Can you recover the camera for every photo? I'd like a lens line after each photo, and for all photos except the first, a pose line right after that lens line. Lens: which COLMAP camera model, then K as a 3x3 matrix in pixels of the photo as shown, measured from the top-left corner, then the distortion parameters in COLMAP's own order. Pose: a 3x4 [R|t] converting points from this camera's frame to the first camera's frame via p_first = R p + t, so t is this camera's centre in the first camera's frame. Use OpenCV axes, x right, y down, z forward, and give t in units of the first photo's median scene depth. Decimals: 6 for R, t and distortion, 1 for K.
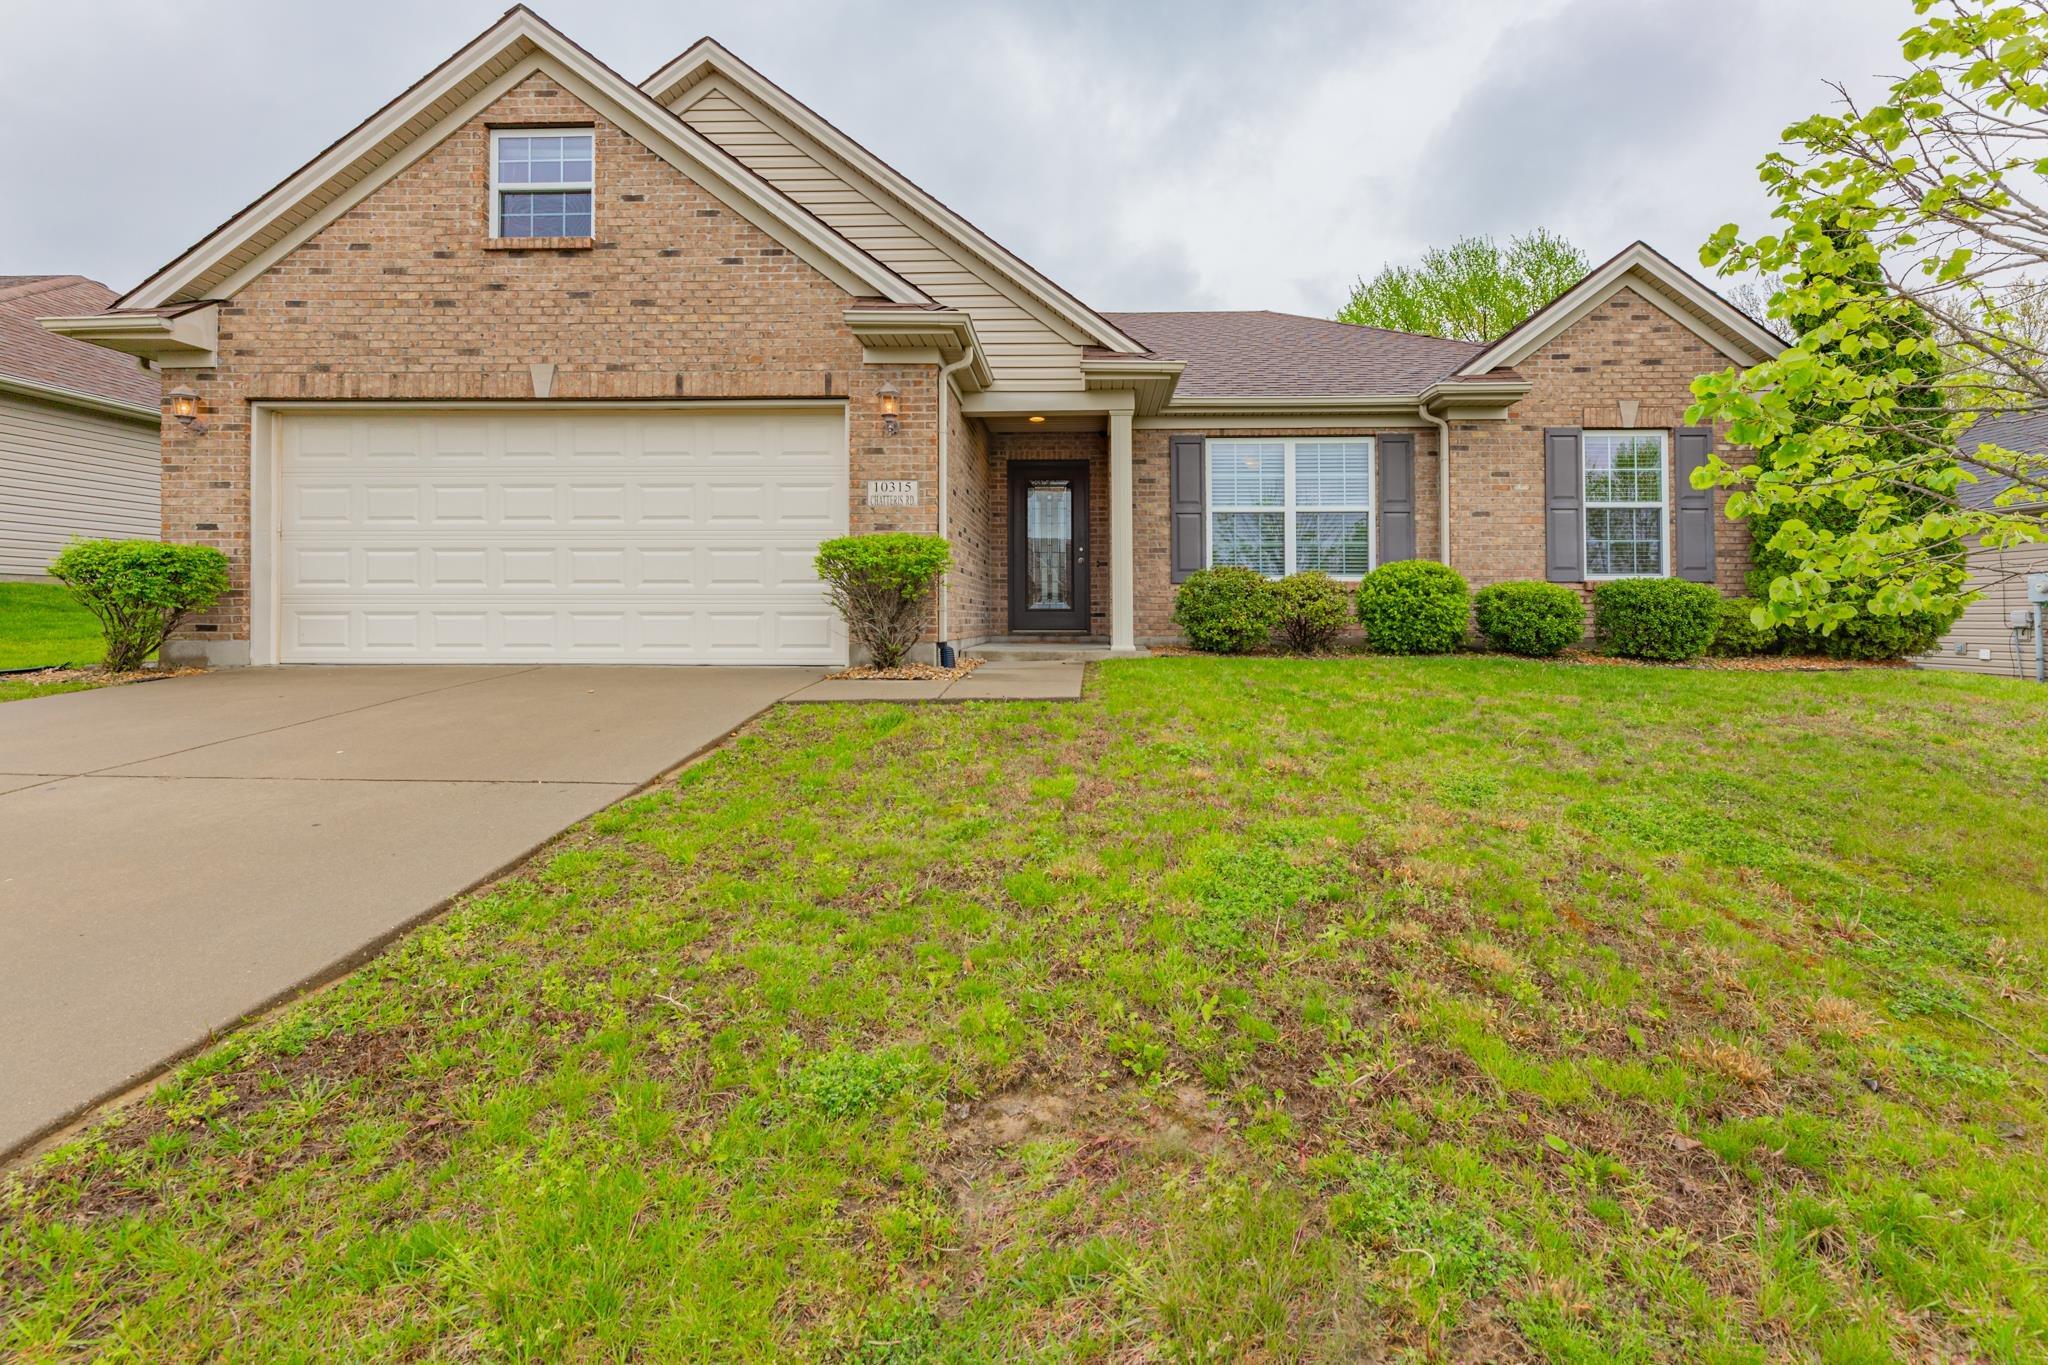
lens RADIAL K [[840.3, 0, 1104.2], [0, 840.3, 613.5], [0, 0, 1]] dist [0.004144, -0.000449]
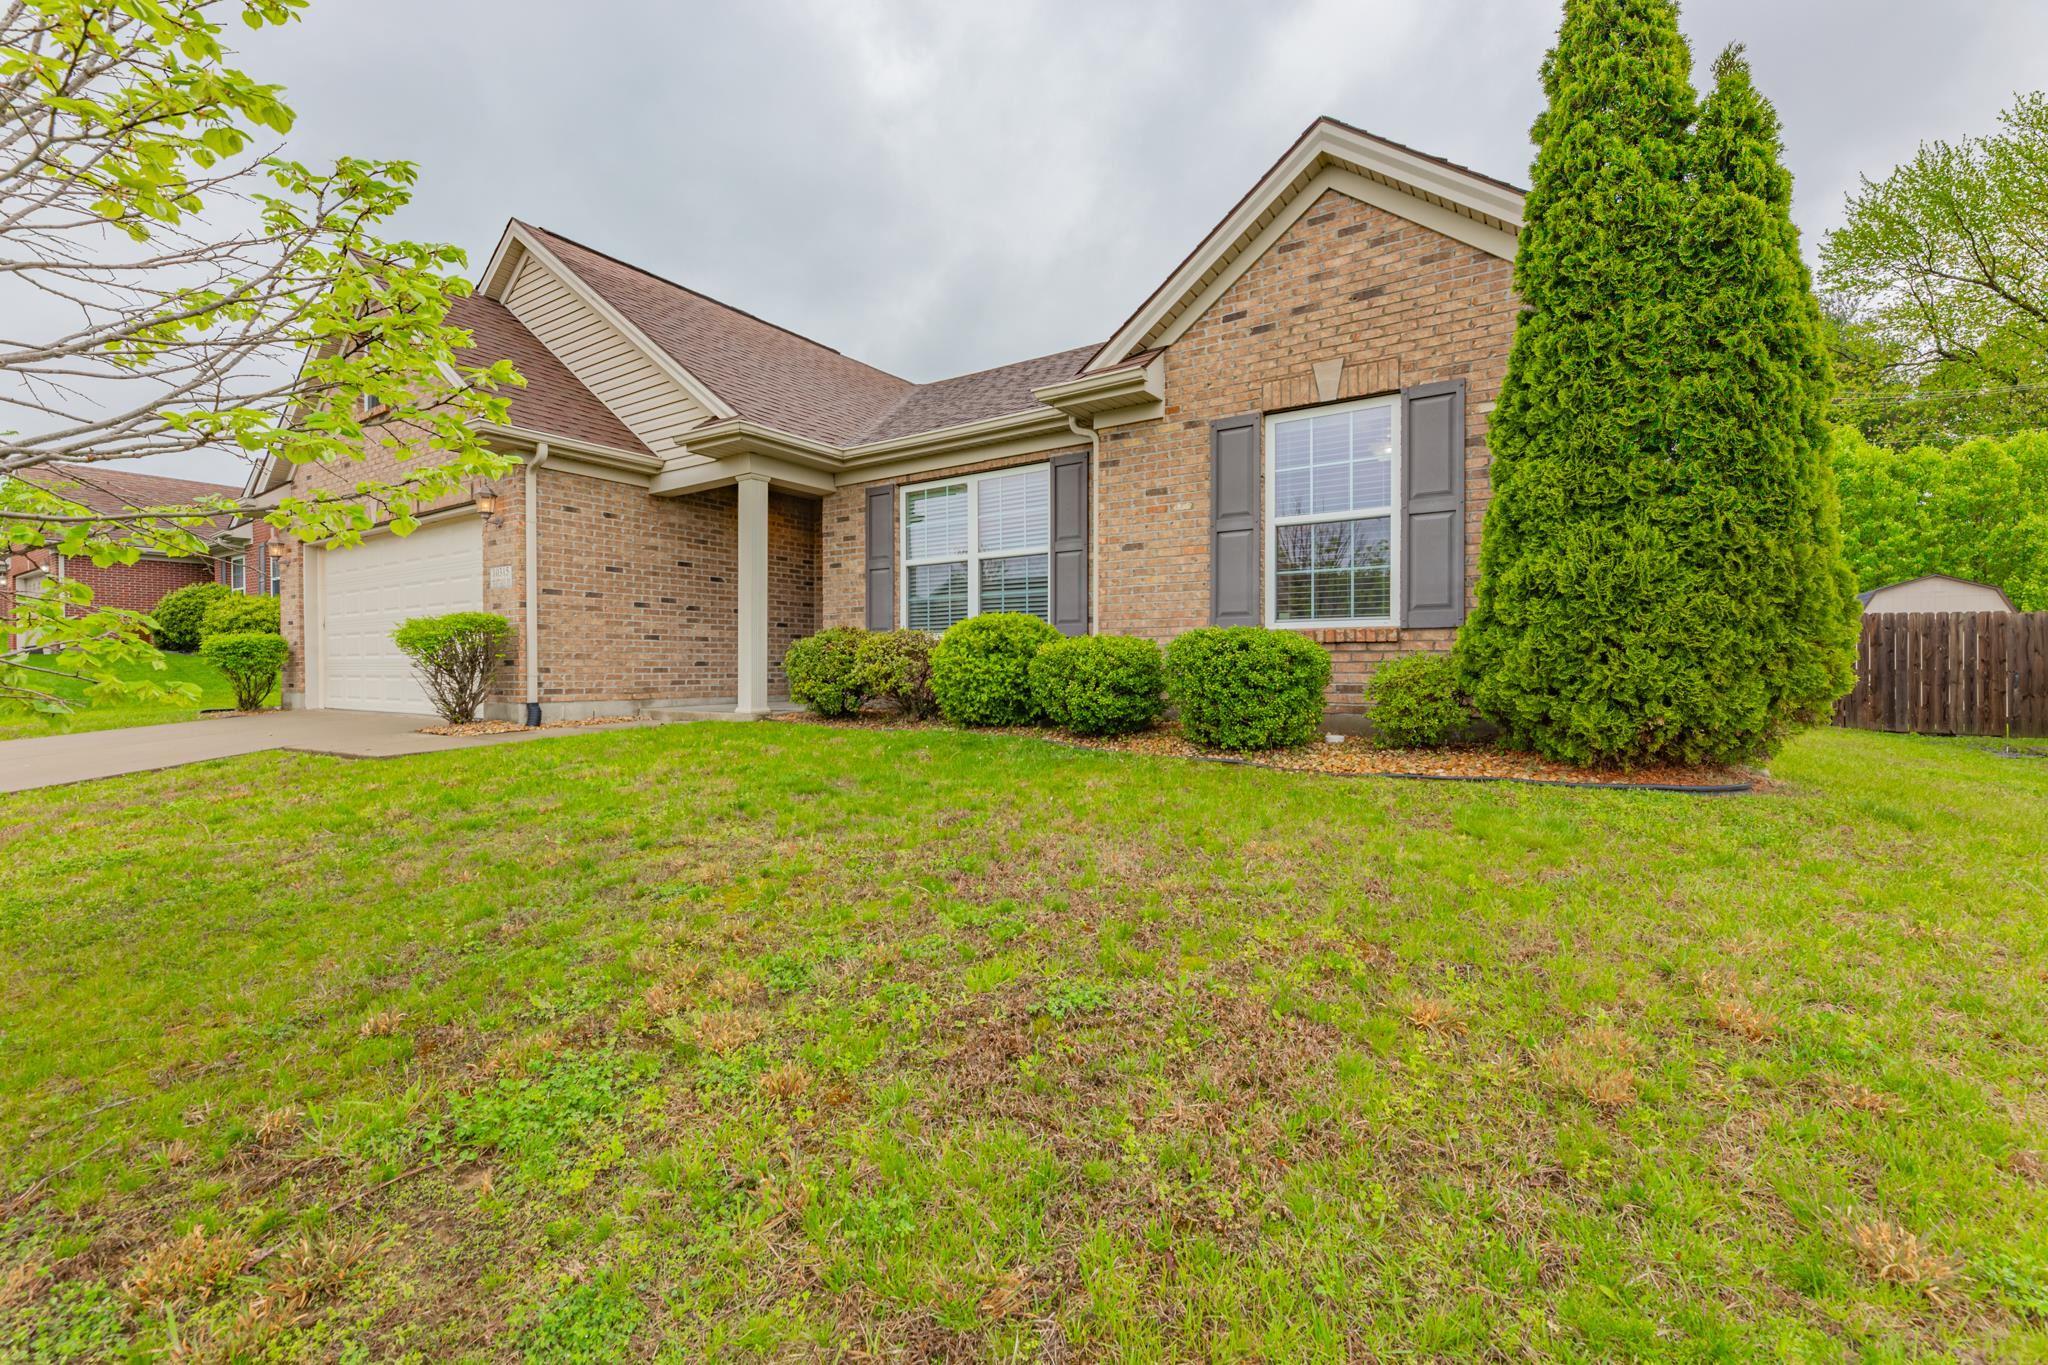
lens RADIAL K [[840.3, 0, 1028.1], [0, 840.3, 678.9], [0, 0, 1]] dist [0.004144, -0.000449]
pose [[0.846923, 0.003622, -0.531704, 0.775373], [0.005913, 0.999851, 0.016229, -0.010787], [0.531683, -0.016889, 0.846775, 0.298220]]
